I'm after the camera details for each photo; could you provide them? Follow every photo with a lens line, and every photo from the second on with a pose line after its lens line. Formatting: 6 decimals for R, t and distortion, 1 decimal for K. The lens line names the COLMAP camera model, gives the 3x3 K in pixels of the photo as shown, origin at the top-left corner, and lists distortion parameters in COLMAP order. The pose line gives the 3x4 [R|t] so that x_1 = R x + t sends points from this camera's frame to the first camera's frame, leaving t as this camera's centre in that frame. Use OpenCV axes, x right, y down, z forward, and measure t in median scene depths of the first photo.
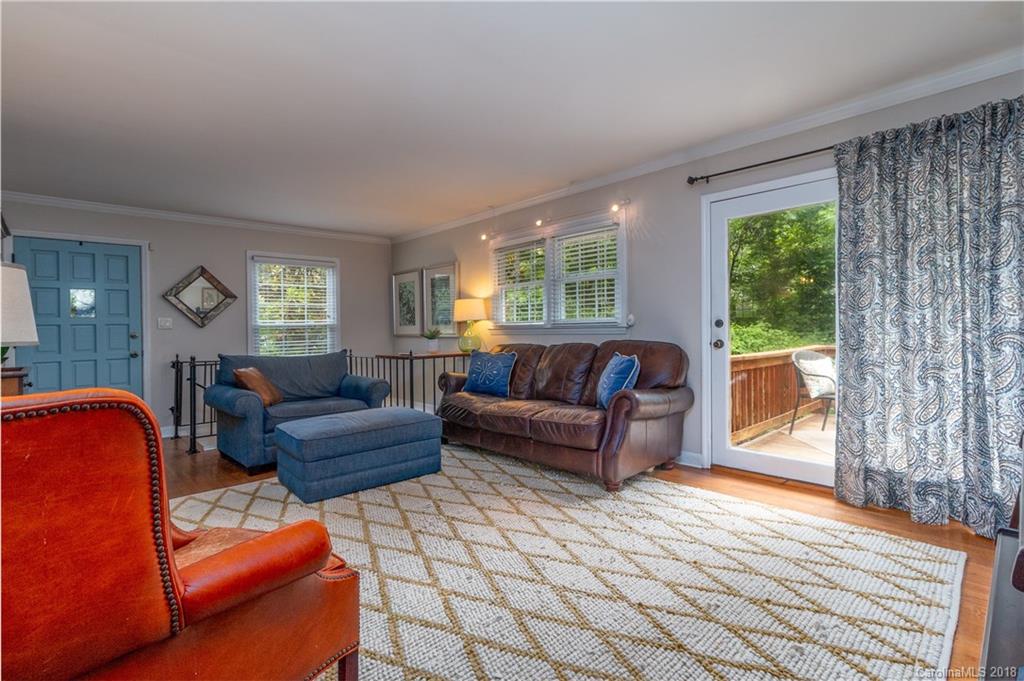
lens RADIAL K [[473.5, 0, 515.7], [0, 473.5, 333.8], [0, 0, 1]] dist [-0.001768, -0.000343]
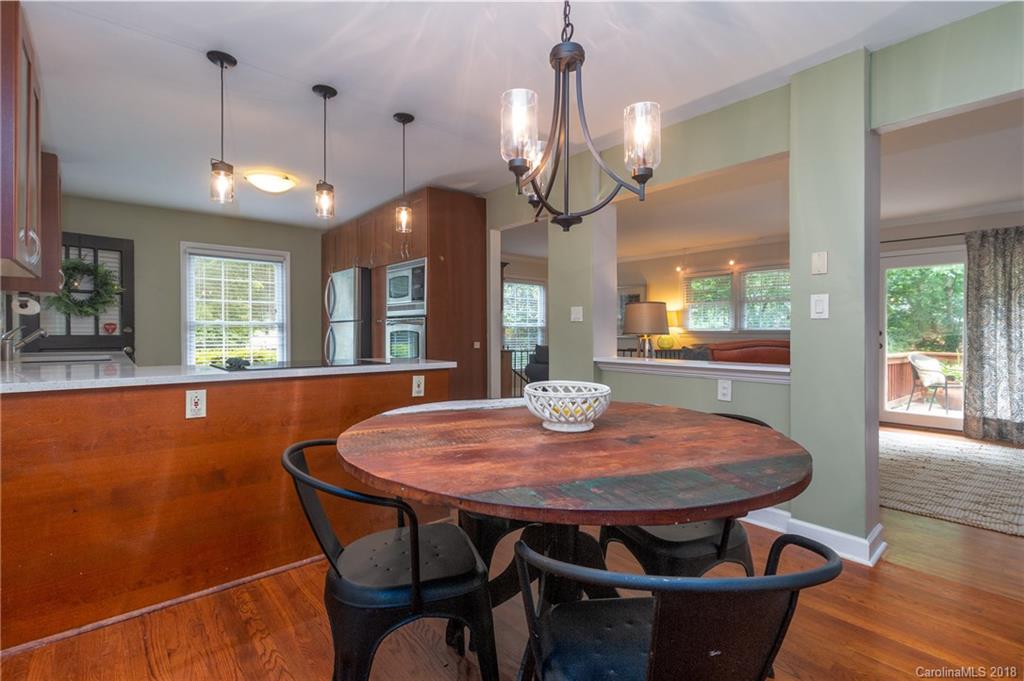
lens RADIAL K [[473.5, 0, 505.3], [0, 473.5, 330.8], [0, 0, 1]] dist [-0.001768, -0.000343]
pose [[0.997910, 0.029689, -0.057396, -0.946678], [-0.030756, 0.999369, -0.017794, 0.046983], [0.056832, 0.019522, 0.998193, -0.864041]]
